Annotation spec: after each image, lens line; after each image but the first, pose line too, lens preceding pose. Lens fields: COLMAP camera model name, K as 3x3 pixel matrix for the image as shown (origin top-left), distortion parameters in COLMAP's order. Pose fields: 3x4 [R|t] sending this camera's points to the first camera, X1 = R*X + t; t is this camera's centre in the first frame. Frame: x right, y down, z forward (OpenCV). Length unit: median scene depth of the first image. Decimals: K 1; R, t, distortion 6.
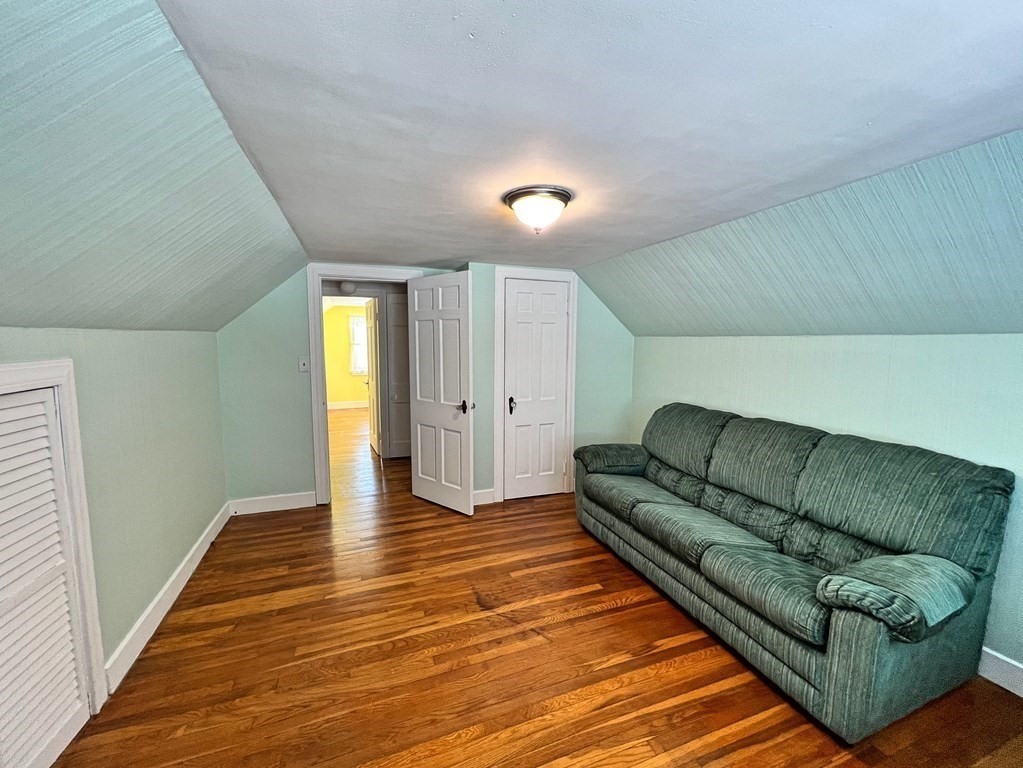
lens RADIAL K [[413.8, 0, 507.2], [0, 413.8, 381.3], [0, 0, 1]] dist [-0.001614, -0.000263]
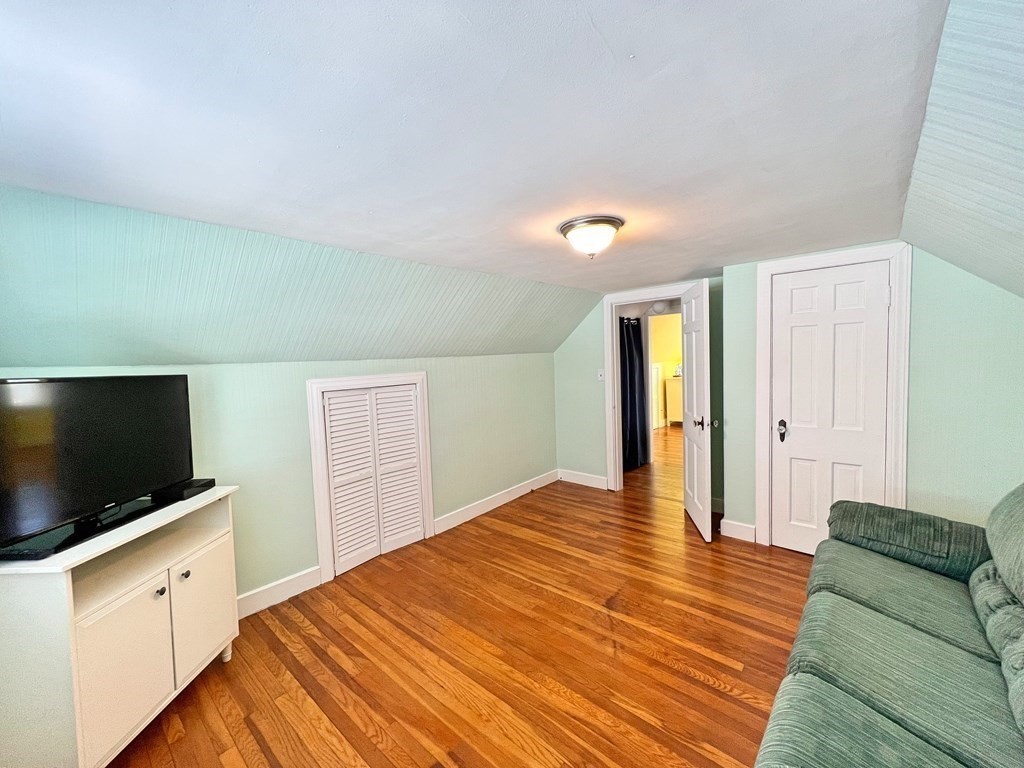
lens RADIAL K [[403.9, 0, 512.0], [0, 403.9, 384.0], [0, 0, 1]] dist [0.000126, 0.000095]
pose [[0.477880, 0.035752, -0.877698, 0.756081], [-0.048697, 0.998713, 0.014167, -0.029735], [0.877075, 0.035971, 0.479006, 0.271709]]
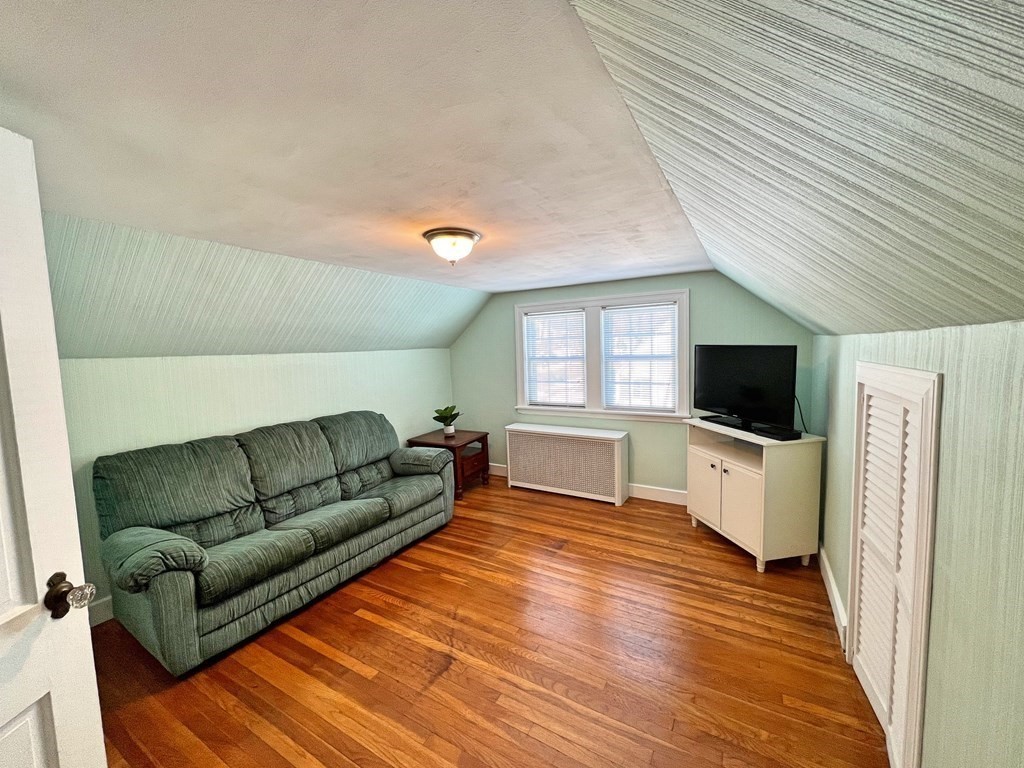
lens RADIAL K [[414.2, 0, 507.7], [0, 414.2, 381.3], [0, 0, 1]] dist [-0.001614, -0.000263]
pose [[-0.628574, -0.044806, 0.776458, -0.818744], [0.105667, 0.984162, 0.142333, -0.152689], [-0.770538, 0.171513, -0.613885, 1.399166]]
